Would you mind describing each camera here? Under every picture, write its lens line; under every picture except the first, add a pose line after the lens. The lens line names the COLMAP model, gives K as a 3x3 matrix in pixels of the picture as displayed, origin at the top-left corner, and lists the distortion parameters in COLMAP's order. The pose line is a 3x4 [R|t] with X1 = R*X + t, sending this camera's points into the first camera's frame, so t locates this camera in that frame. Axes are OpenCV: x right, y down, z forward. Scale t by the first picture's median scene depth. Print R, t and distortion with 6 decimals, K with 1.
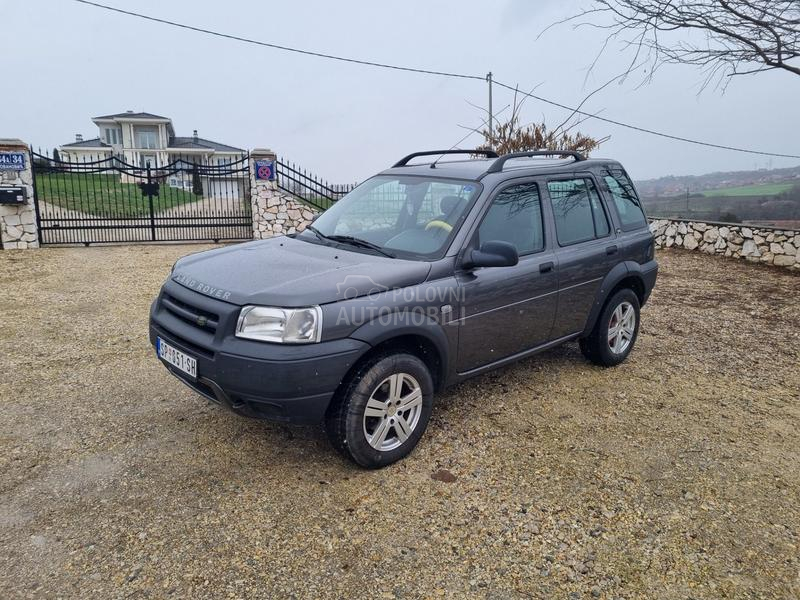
lens RADIAL K [[597.6, 0, 395.1], [0, 597.6, 296.9], [0, 0, 1]] dist [0.070967, -0.058513]
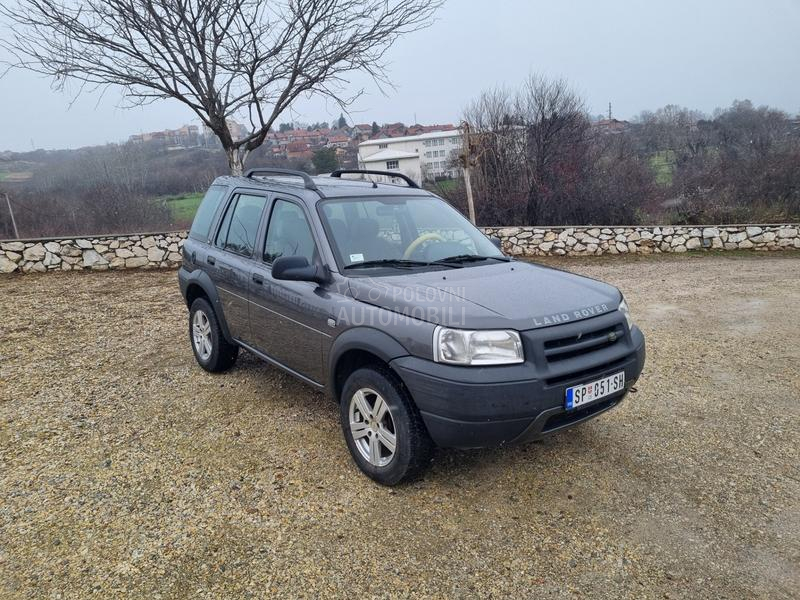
lens RADIAL K [[597.6, 0, 400.7], [0, 597.6, 302.1], [0, 0, 1]] dist [0.070967, -0.058513]
pose [[0.079693, -0.223111, 0.971530, -0.874950], [0.229723, 0.952506, 0.199898, -0.201325], [-0.969988, 0.207252, 0.127162, 0.780961]]
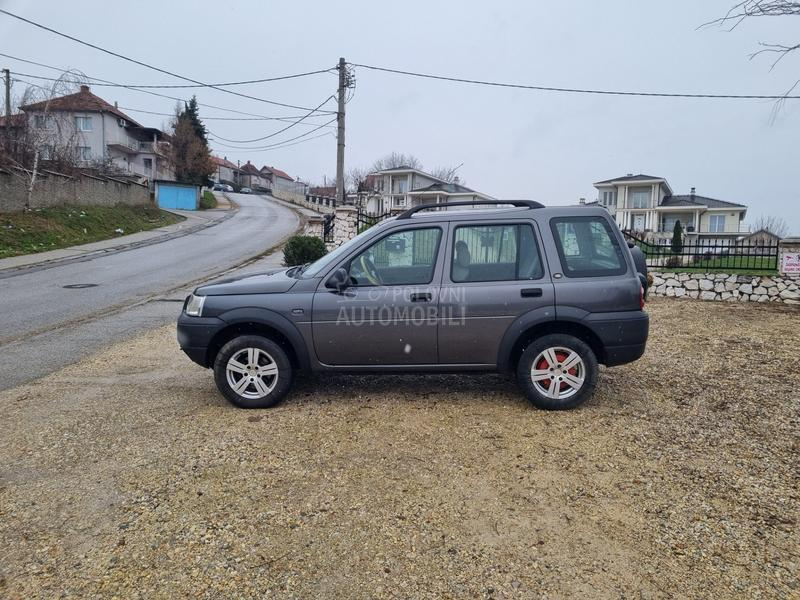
lens RADIAL K [[597.6, 0, 411.4], [0, 597.6, 307.3], [0, 0, 1]] dist [0.070967, -0.058513]
pose [[0.703519, 0.087502, -0.705269, 0.913396], [-0.142341, 0.989631, -0.019206, -0.002402], [0.696276, 0.113900, 0.708680, 0.118373]]
